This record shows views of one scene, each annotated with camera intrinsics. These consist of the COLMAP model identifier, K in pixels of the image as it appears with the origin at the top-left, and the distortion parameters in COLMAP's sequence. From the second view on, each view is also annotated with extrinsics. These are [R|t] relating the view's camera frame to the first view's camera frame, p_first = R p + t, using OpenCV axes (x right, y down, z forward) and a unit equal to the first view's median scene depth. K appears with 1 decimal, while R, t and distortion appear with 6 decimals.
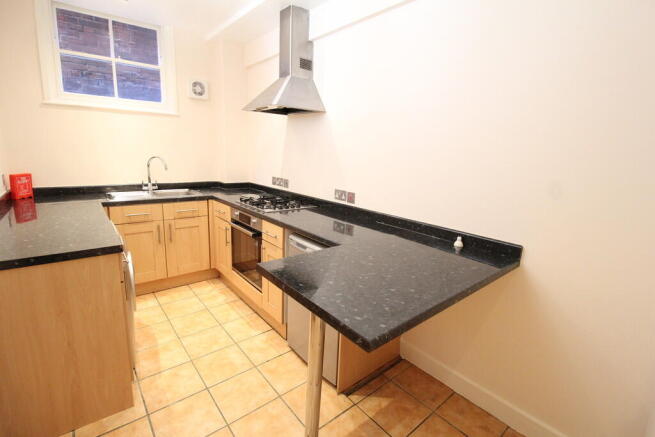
lens RADIAL K [[305.8, 0, 326.7], [0, 305.8, 216.8], [0, 0, 1]] dist [-0.002563, -0.000604]
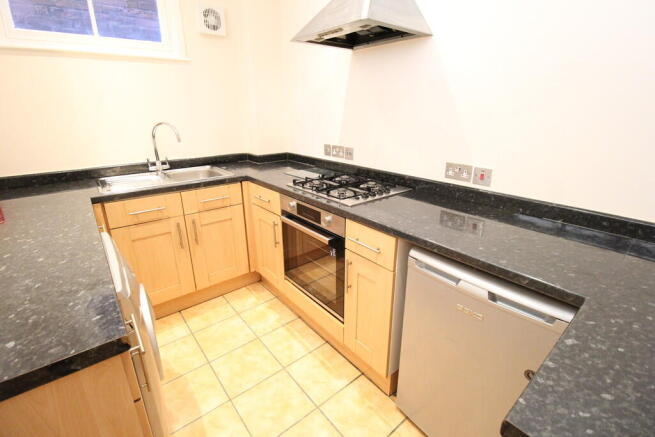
lens RADIAL K [[305.8, 0, 328.4], [0, 305.8, 216.5], [0, 0, 1]] dist [-0.002563, -0.000604]
pose [[0.999108, -0.038477, -0.017388, -0.192823], [0.040355, 0.991320, 0.125123, -0.061369], [0.012423, -0.125713, 0.991989, 0.309665]]
